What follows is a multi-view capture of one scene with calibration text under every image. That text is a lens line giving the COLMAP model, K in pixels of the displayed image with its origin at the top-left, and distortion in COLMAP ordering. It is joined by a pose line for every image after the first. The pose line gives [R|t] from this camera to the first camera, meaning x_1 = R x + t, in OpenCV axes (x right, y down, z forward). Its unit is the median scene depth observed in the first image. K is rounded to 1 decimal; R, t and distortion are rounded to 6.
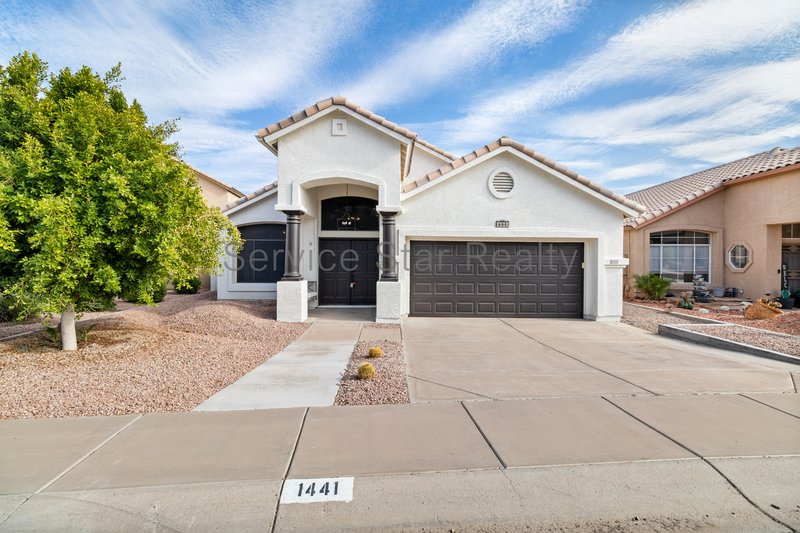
lens RADIAL K [[380.5, 0, 398.6], [0, 380.5, 256.8], [0, 0, 1]] dist [0.001729, 0.000713]
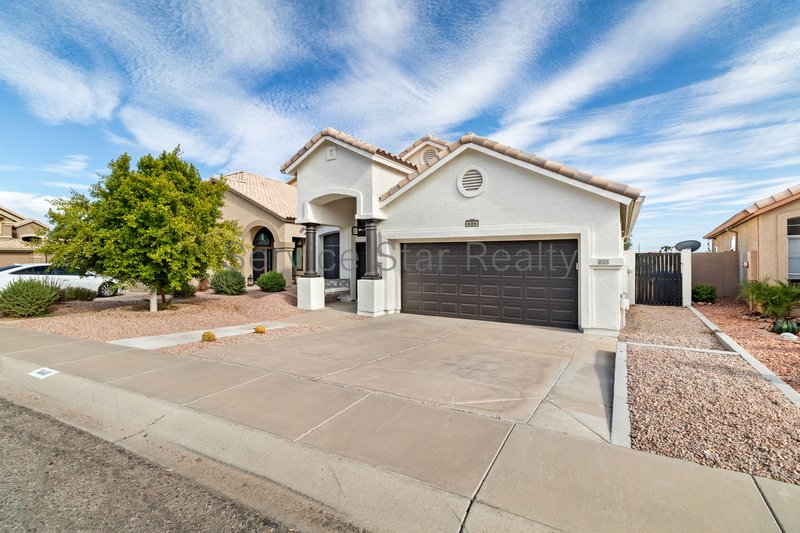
lens RADIAL K [[380.5, 0, 398.6], [0, 380.5, 256.8], [0, 0, 1]] dist [0.001729, 0.000713]
pose [[0.833683, -0.010901, -0.552136, 0.619671], [0.008346, 0.999940, -0.007140, 0.004465], [0.552181, 0.001345, 0.833723, 0.084858]]
